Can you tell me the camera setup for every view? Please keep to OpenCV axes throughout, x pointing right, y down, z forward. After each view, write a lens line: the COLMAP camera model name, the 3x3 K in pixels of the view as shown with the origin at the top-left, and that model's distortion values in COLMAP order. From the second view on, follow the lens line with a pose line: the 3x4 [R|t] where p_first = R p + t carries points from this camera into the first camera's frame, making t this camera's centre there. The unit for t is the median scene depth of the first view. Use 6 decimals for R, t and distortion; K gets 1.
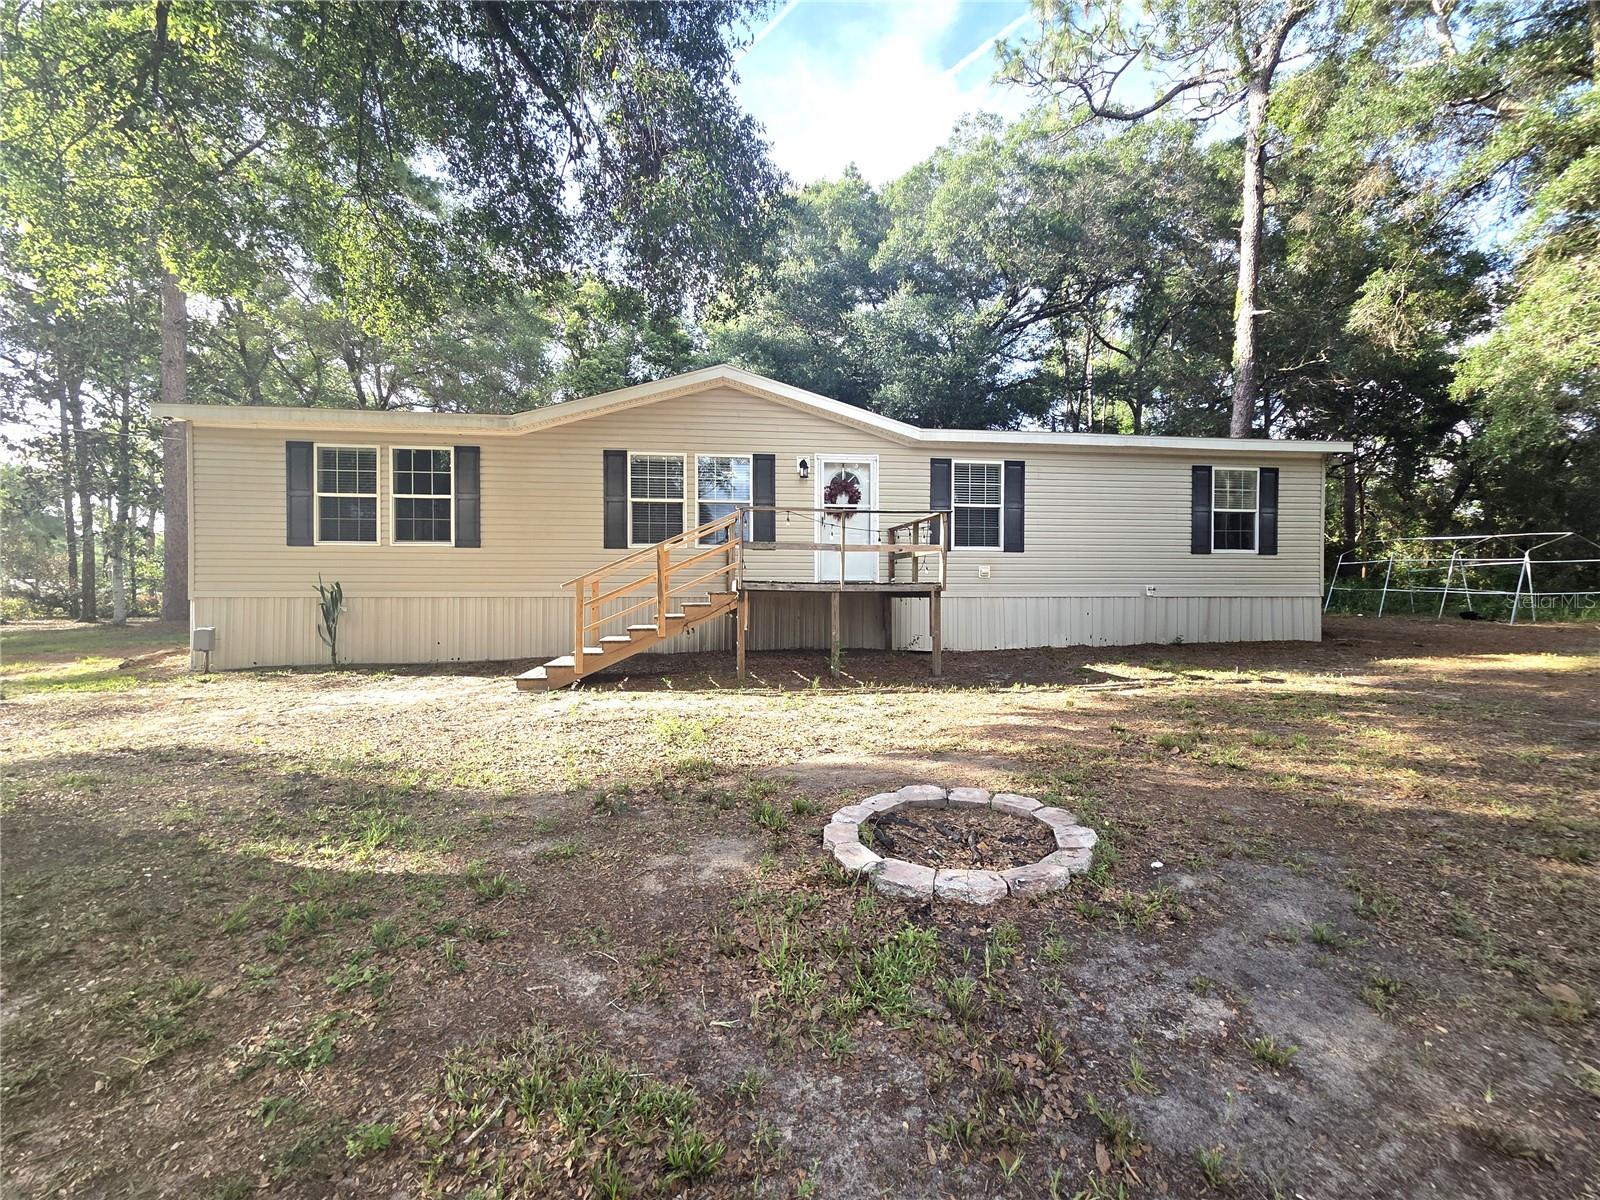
lens RADIAL K [[659.0, 0, 795.7], [0, 659.0, 599.2], [0, 0, 1]] dist [0.000706, 0.001411]
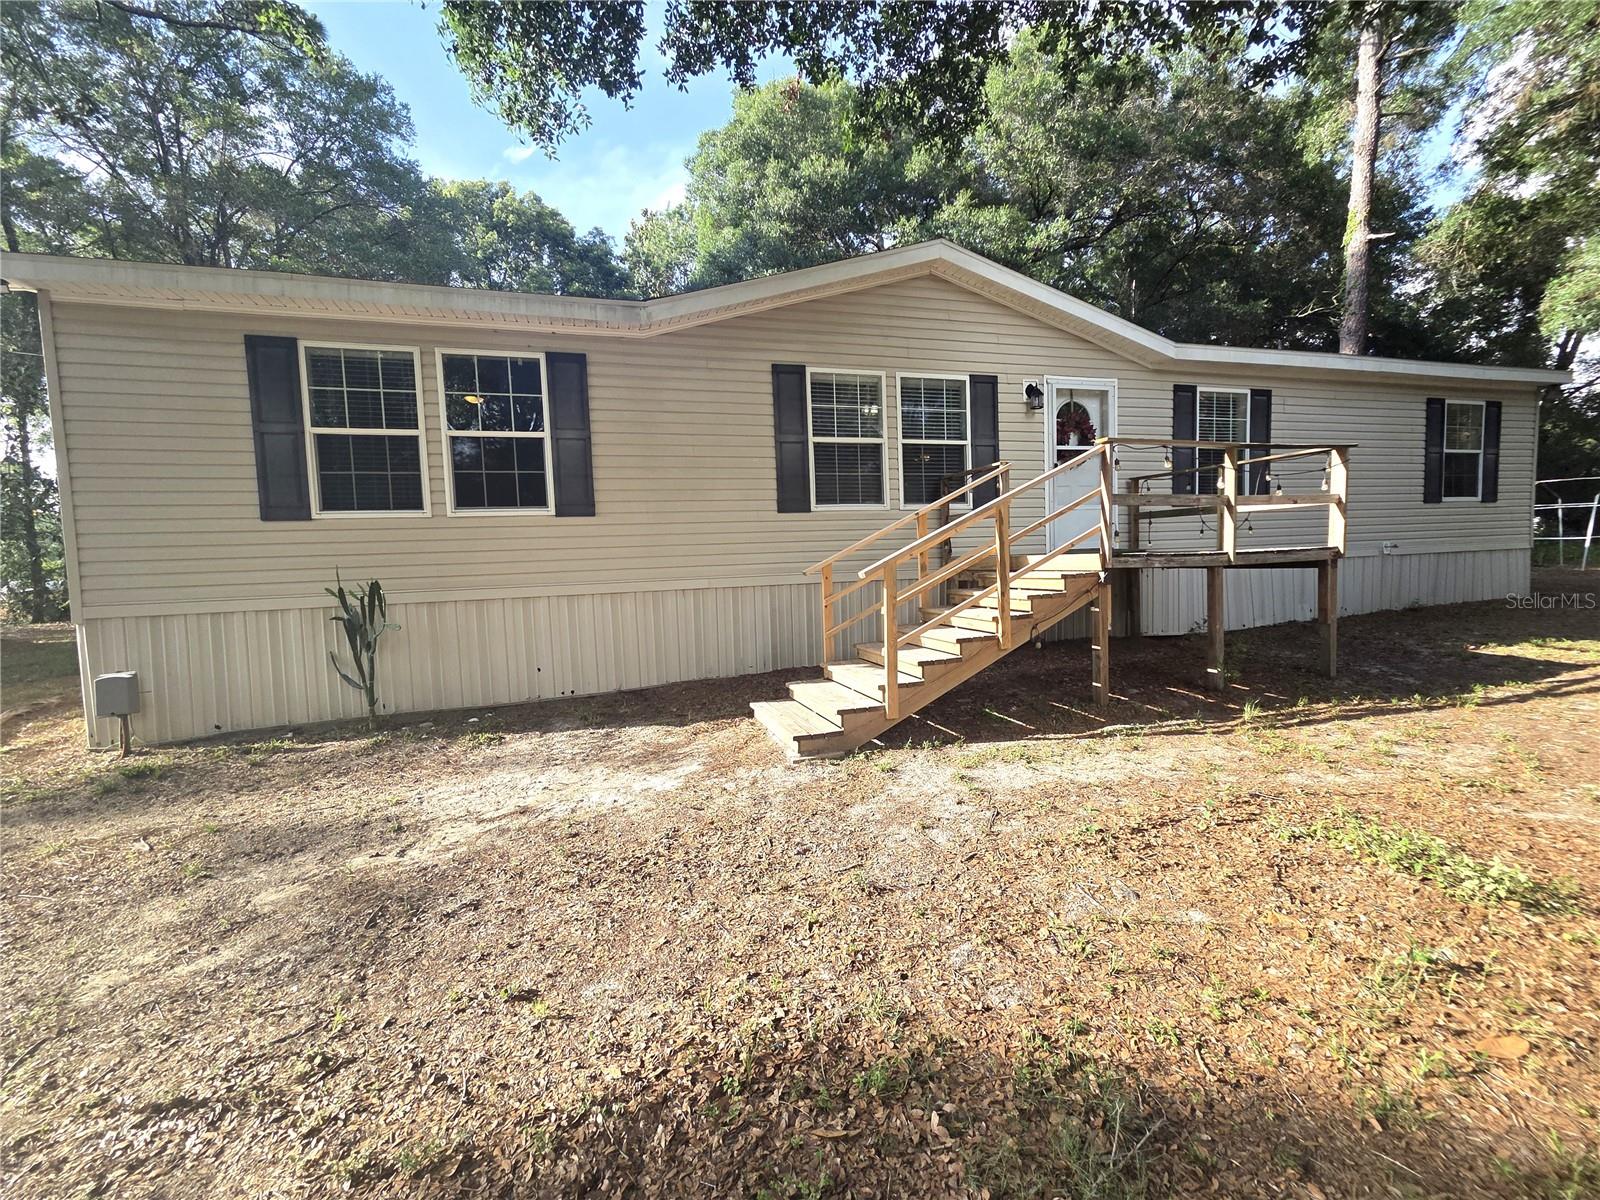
lens RADIAL K [[659.0, 0, 801.3], [0, 659.0, 594.6], [0, 0, 1]] dist [0.000706, 0.001411]
pose [[0.984512, -0.044623, 0.169546, -0.386188], [0.036014, 0.997917, 0.053517, -0.028682], [-0.171581, -0.046582, 0.984068, 0.330731]]
